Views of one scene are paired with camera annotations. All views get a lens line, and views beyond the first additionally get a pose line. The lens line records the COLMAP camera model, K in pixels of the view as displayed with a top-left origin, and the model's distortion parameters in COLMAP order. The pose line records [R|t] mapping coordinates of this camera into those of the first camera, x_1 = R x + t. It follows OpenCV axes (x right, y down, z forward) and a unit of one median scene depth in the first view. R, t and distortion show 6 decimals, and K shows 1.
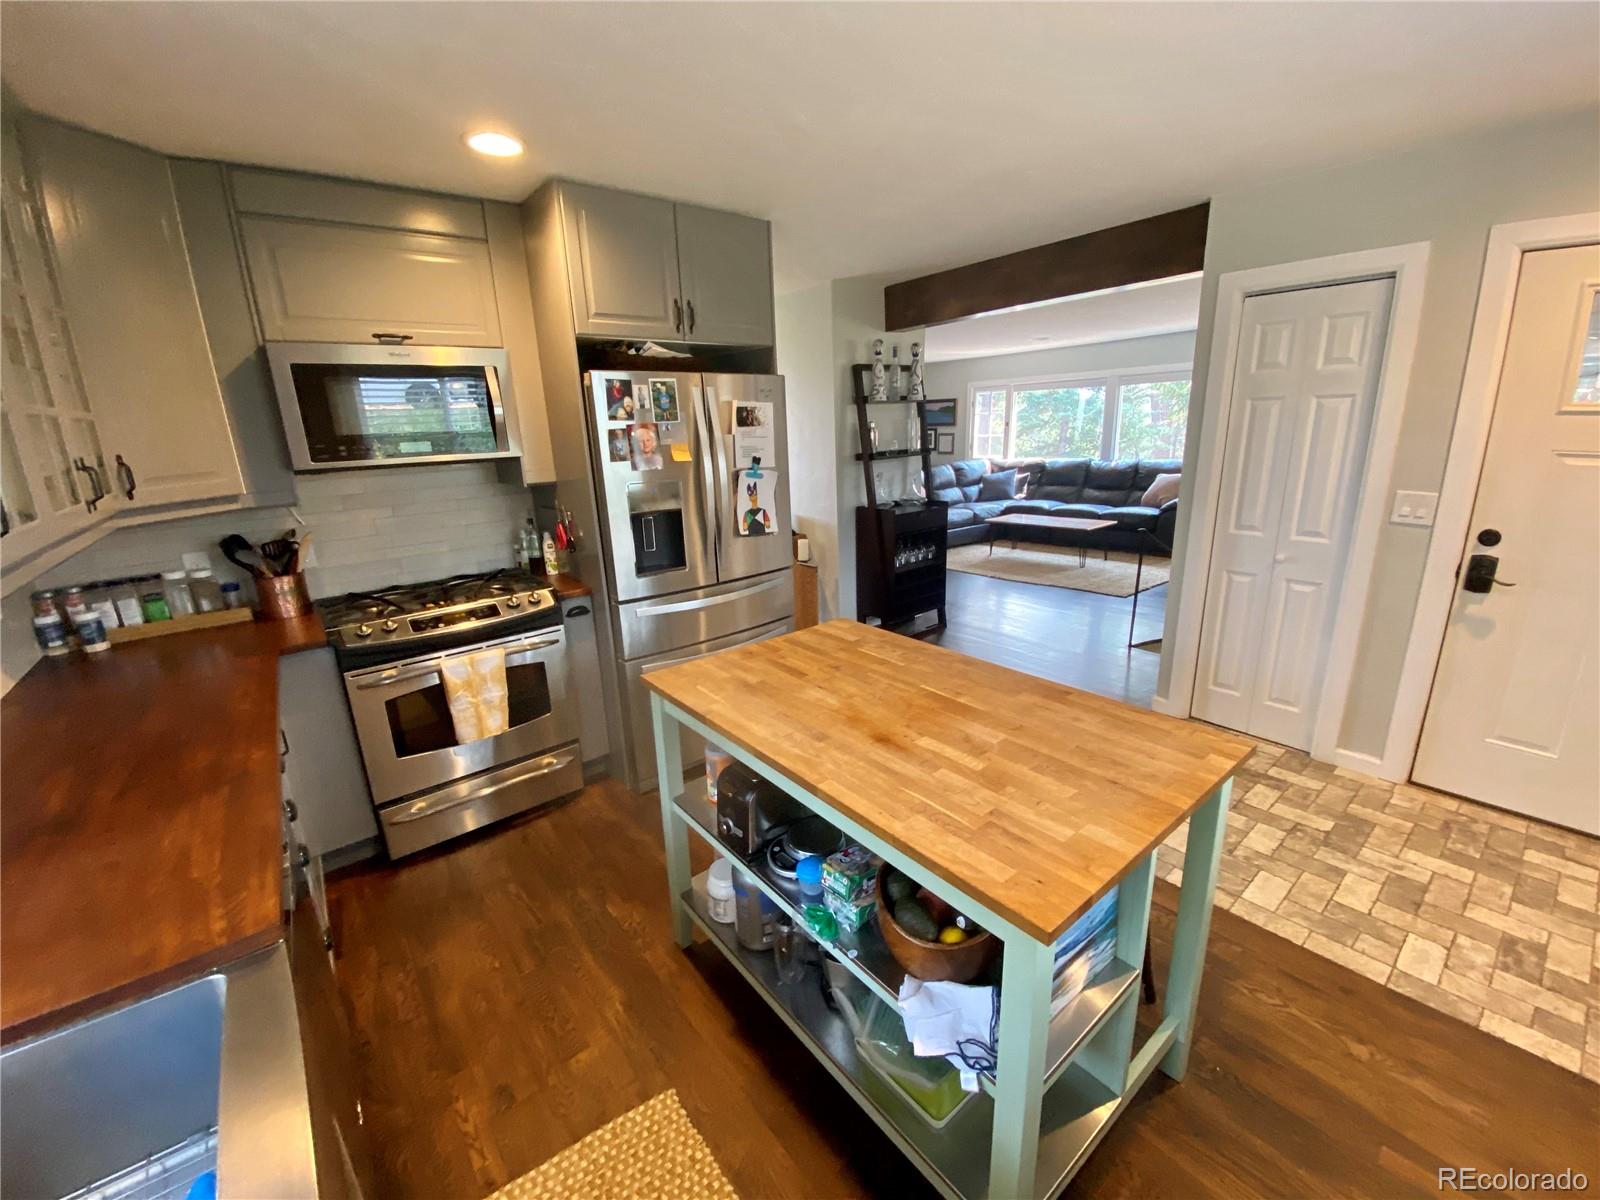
lens RADIAL K [[643.9, 0, 800.0], [0, 643.9, 600.0], [0, 0, 1]] dist [0.000567, -0.006645]
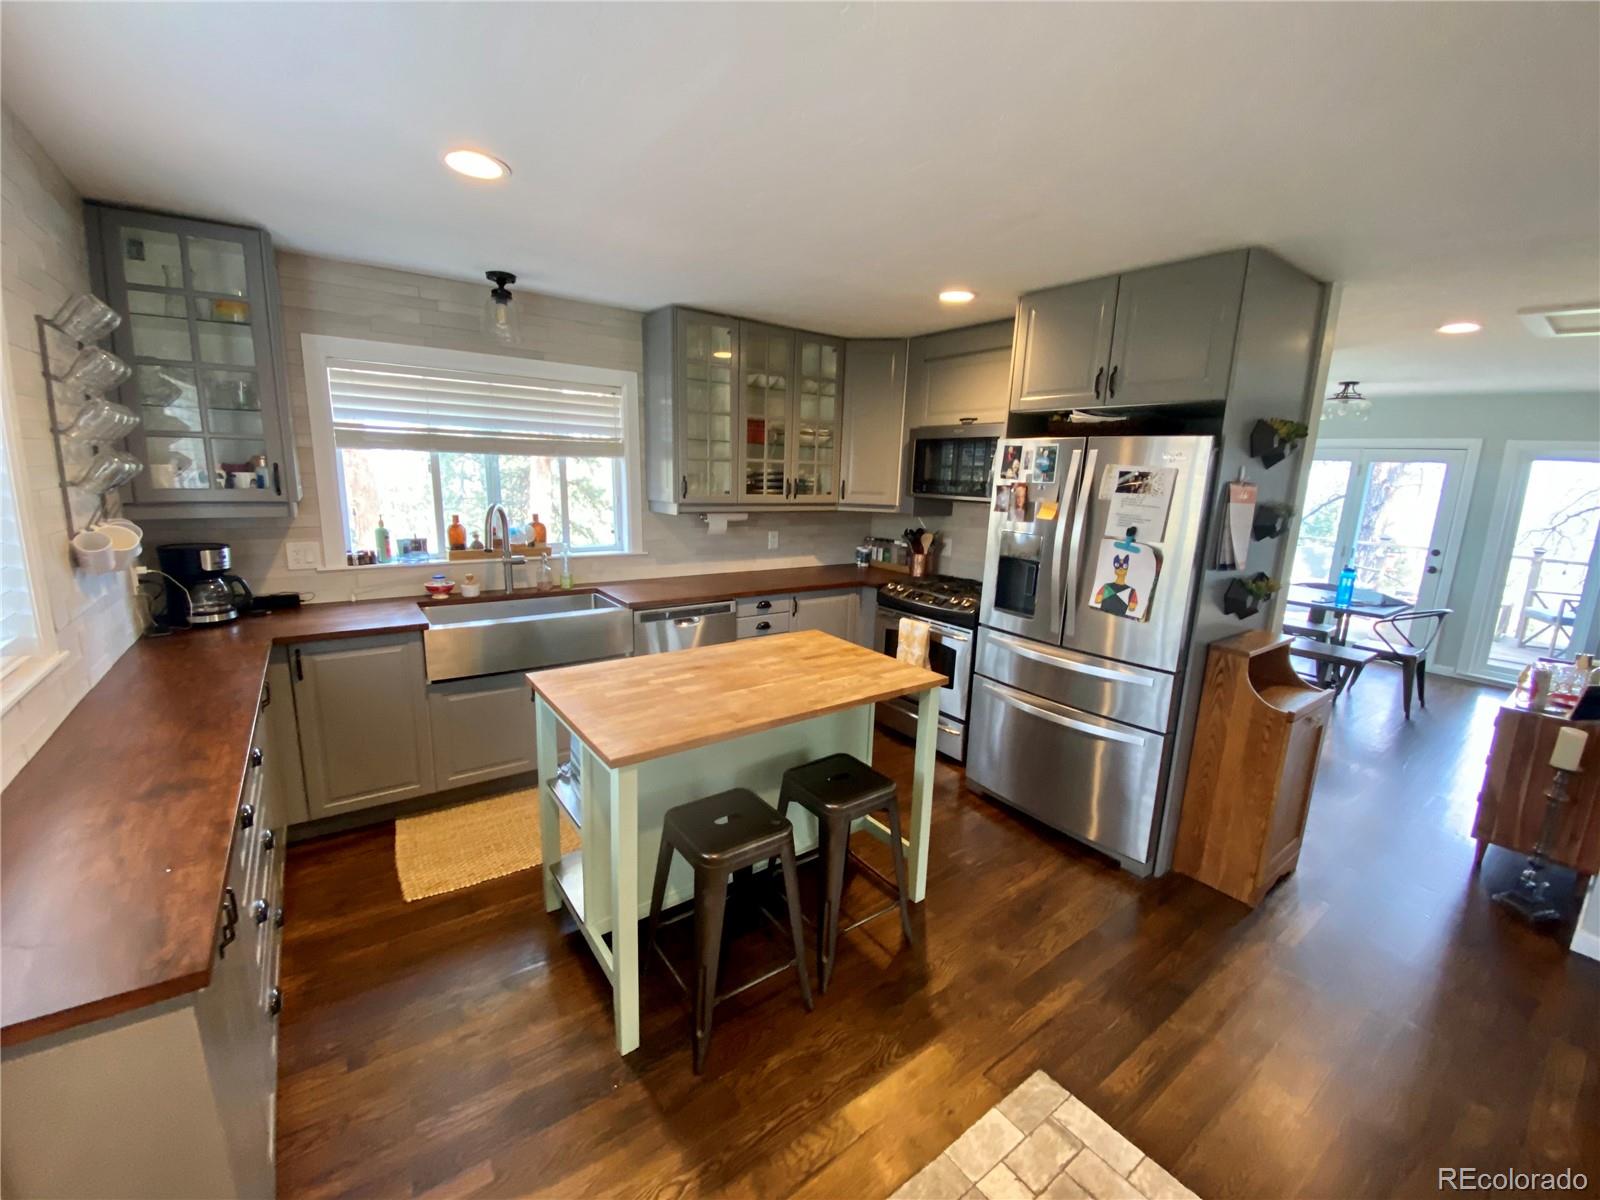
lens RADIAL K [[664.5, 0, 800.0], [0, 664.5, 600.0], [0, 0, 1]] dist [0.014358, -0.018470]
pose [[-0.050582, 0.227783, -0.972397, 1.007208], [-0.289744, 0.928422, 0.232553, -0.245049], [0.955767, 0.293509, 0.019037, 0.669523]]
